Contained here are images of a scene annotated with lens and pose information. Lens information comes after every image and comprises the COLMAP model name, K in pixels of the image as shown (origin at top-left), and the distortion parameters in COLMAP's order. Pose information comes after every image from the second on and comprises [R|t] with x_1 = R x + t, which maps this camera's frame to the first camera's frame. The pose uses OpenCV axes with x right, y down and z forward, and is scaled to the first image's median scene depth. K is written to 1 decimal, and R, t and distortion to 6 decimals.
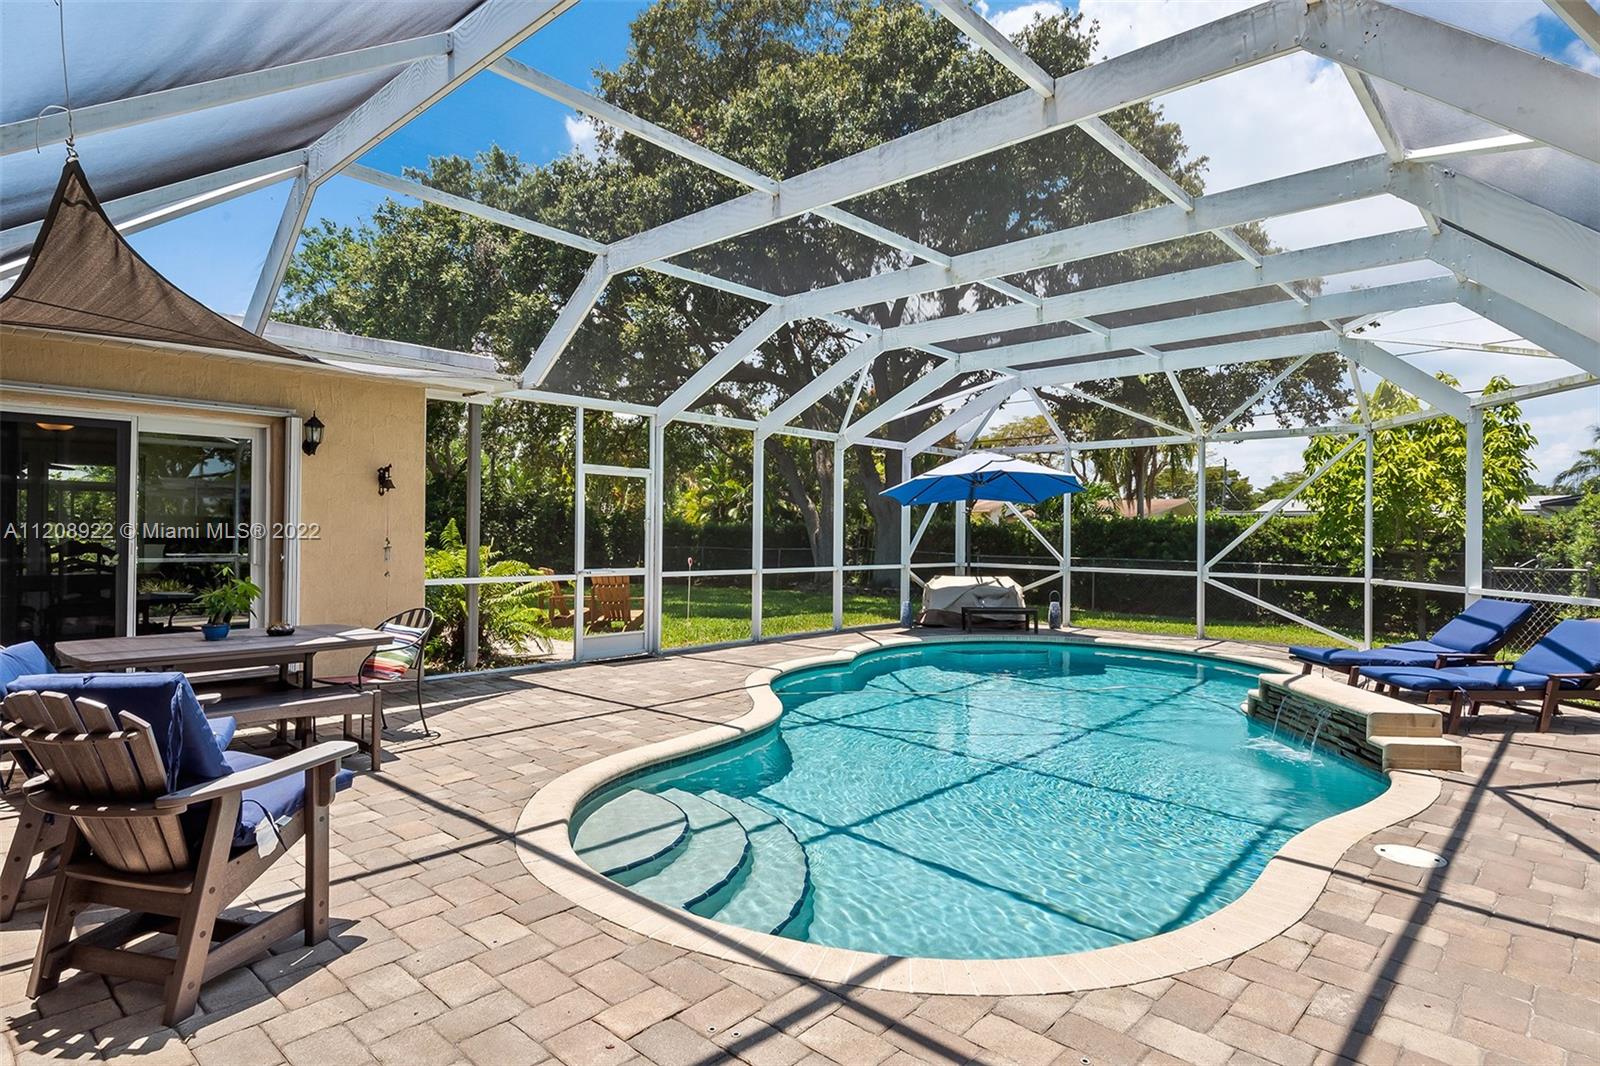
lens RADIAL K [[878.4, 0, 807.3], [0, 878.4, 535.5], [0, 0, 1]] dist [0.076193, -0.058280]
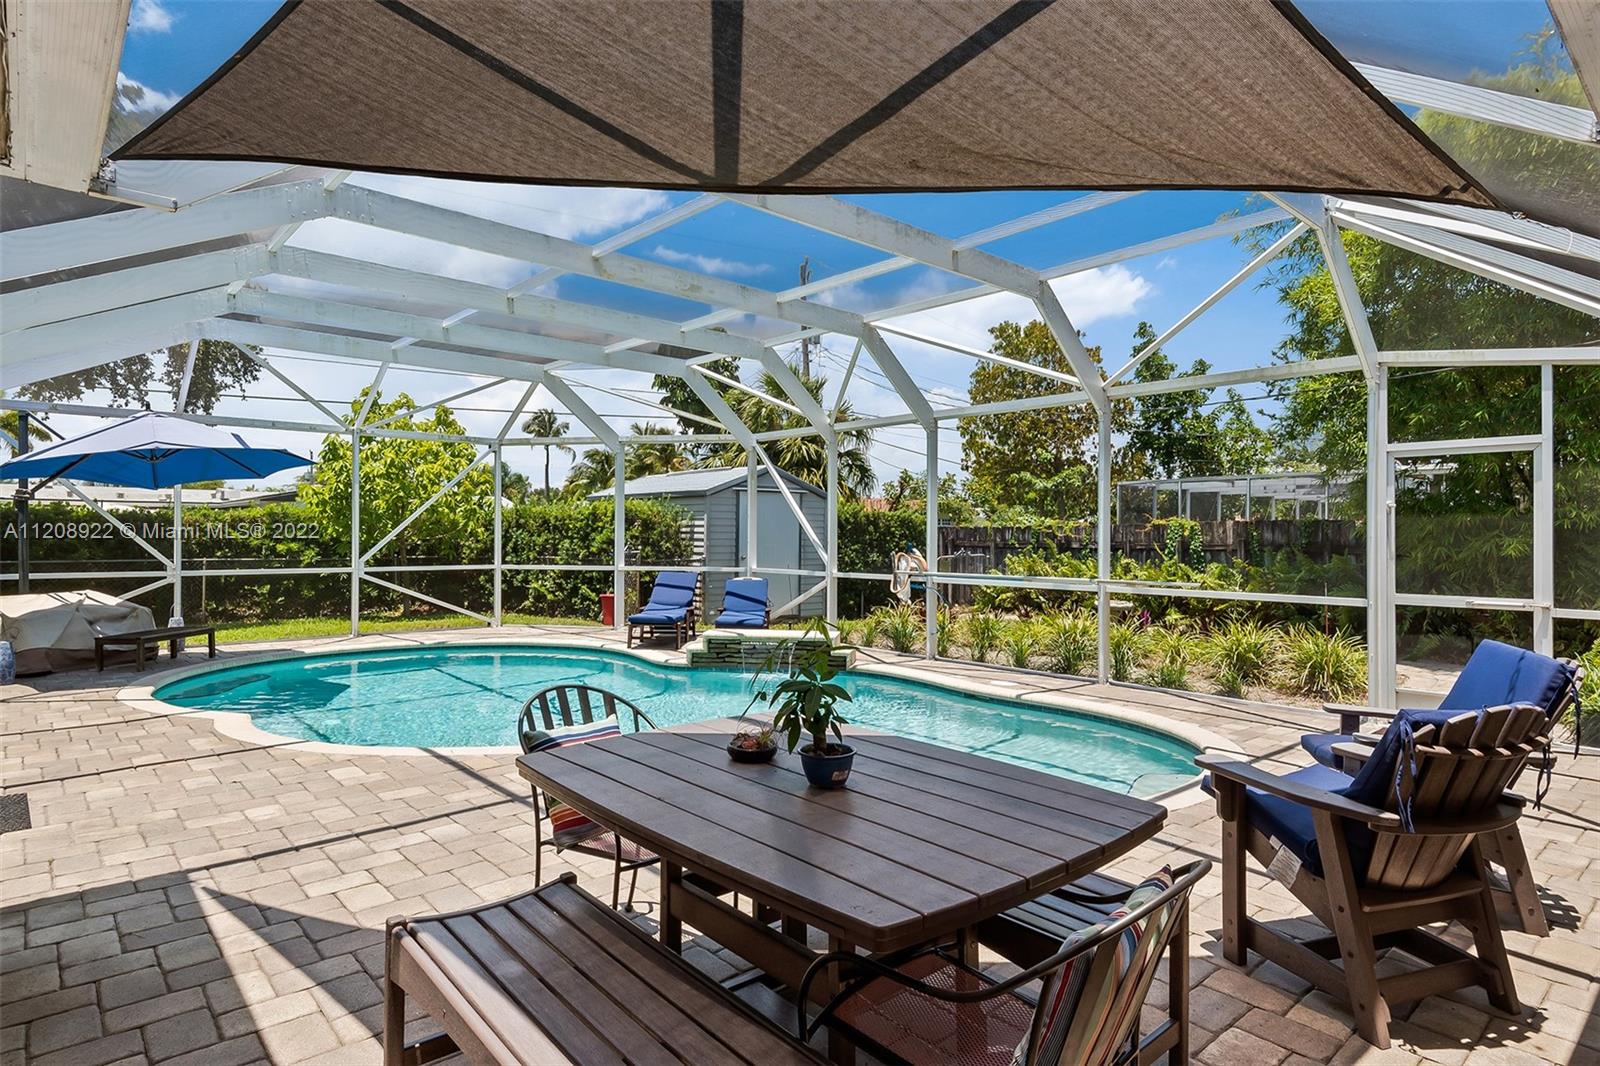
lens RADIAL K [[873.3, 0, 800.0], [0, 873.3, 533.0], [0, 0, 1]] dist [0.034641, -0.020276]
pose [[0.116528, -0.009948, 0.993138, -0.465835], [-0.000687, 0.999949, 0.010097, -0.007499], [-0.993187, -0.001859, 0.116515, 0.399411]]
